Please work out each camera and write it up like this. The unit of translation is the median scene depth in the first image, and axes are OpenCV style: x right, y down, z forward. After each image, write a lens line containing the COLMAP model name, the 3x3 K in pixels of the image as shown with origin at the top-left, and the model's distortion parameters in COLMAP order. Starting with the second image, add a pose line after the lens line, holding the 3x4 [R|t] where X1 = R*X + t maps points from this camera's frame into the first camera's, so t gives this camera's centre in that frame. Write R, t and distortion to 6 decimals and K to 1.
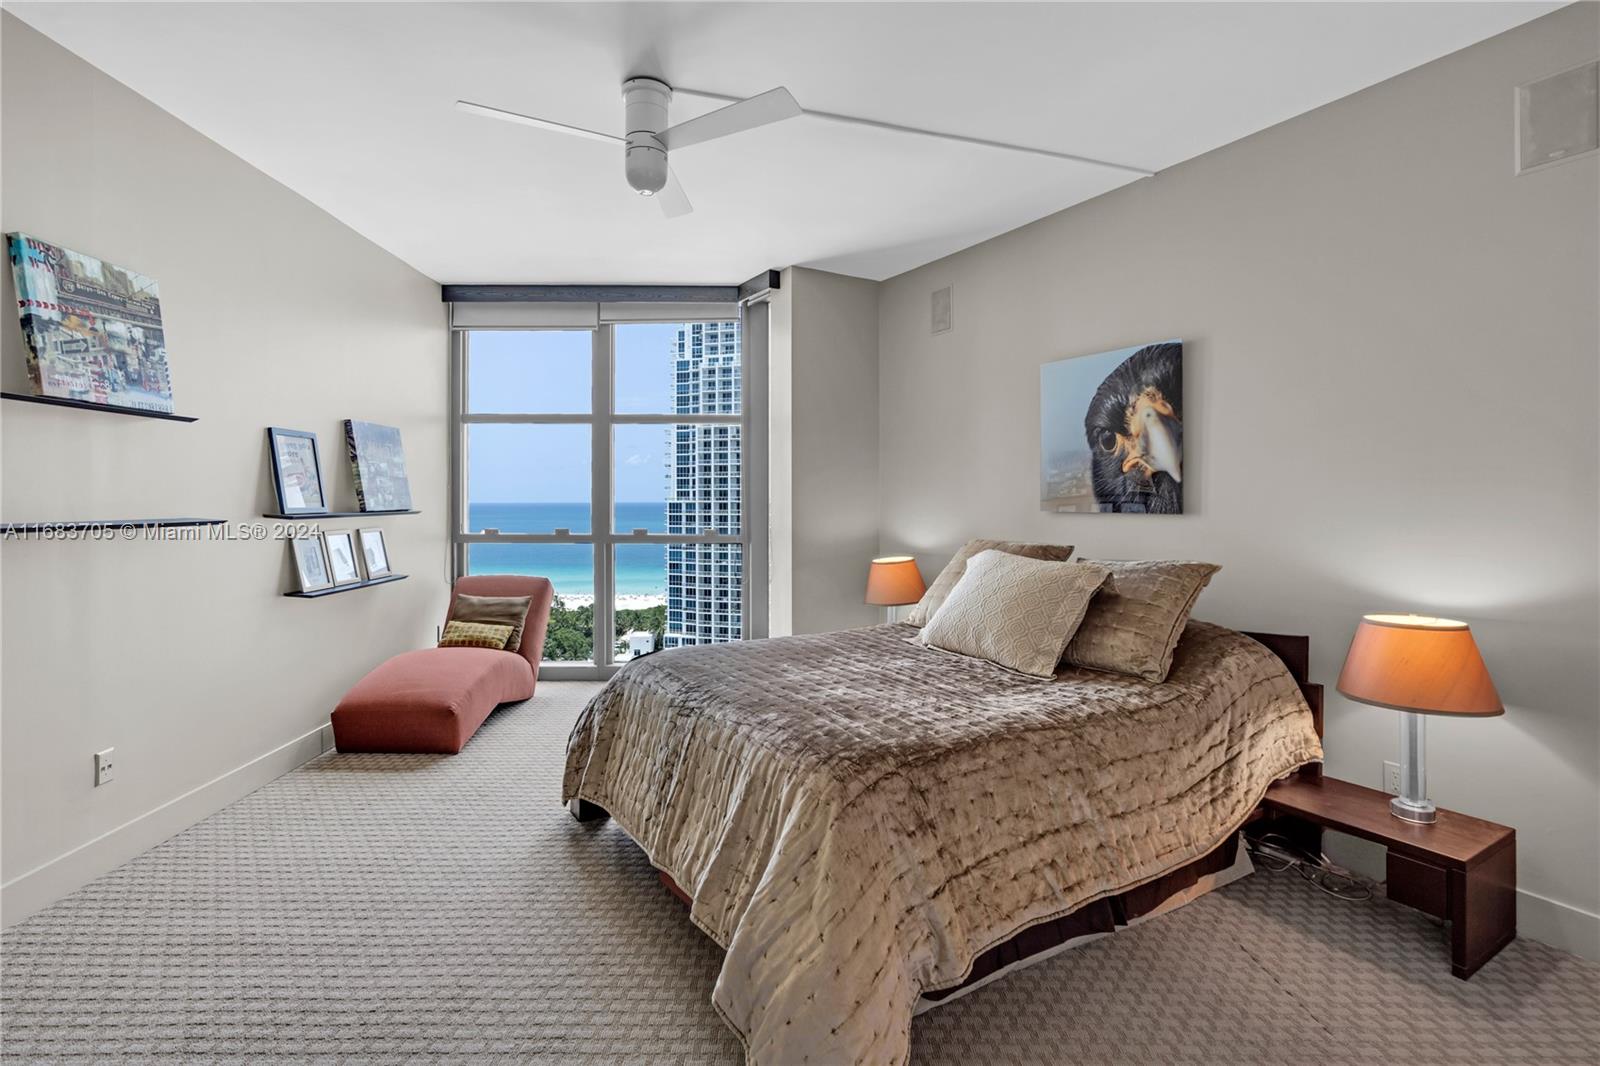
lens RADIAL K [[770.0, 0, 604.7], [0, 770.0, 500.1], [0, 0, 1]] dist [0.001324, 0.000225]
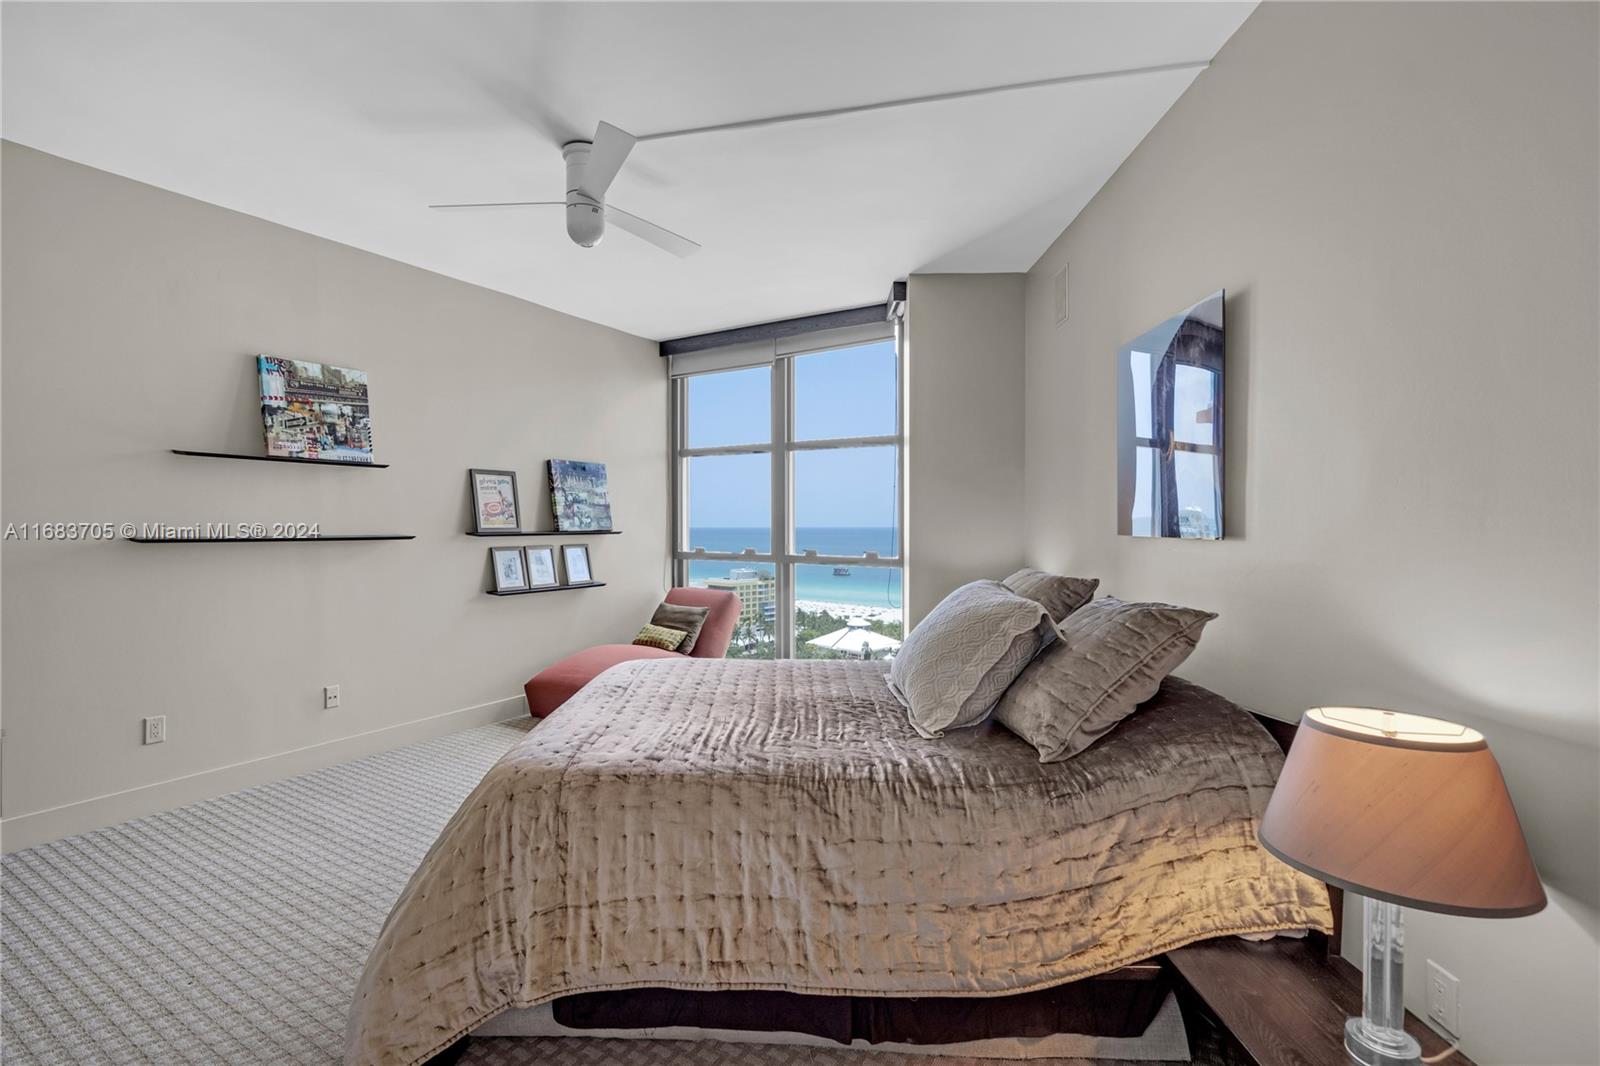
lens RADIAL K [[694.9, 0, 800.0], [0, 694.9, 533.0], [0, 0, 1]] dist [-0.000021, 0.000112]
pose [[0.860361, 0.006067, -0.509648, 0.803737], [-0.000634, 0.999941, 0.010834, 0.006205], [0.509684, -0.008998, 0.860315, 0.278742]]
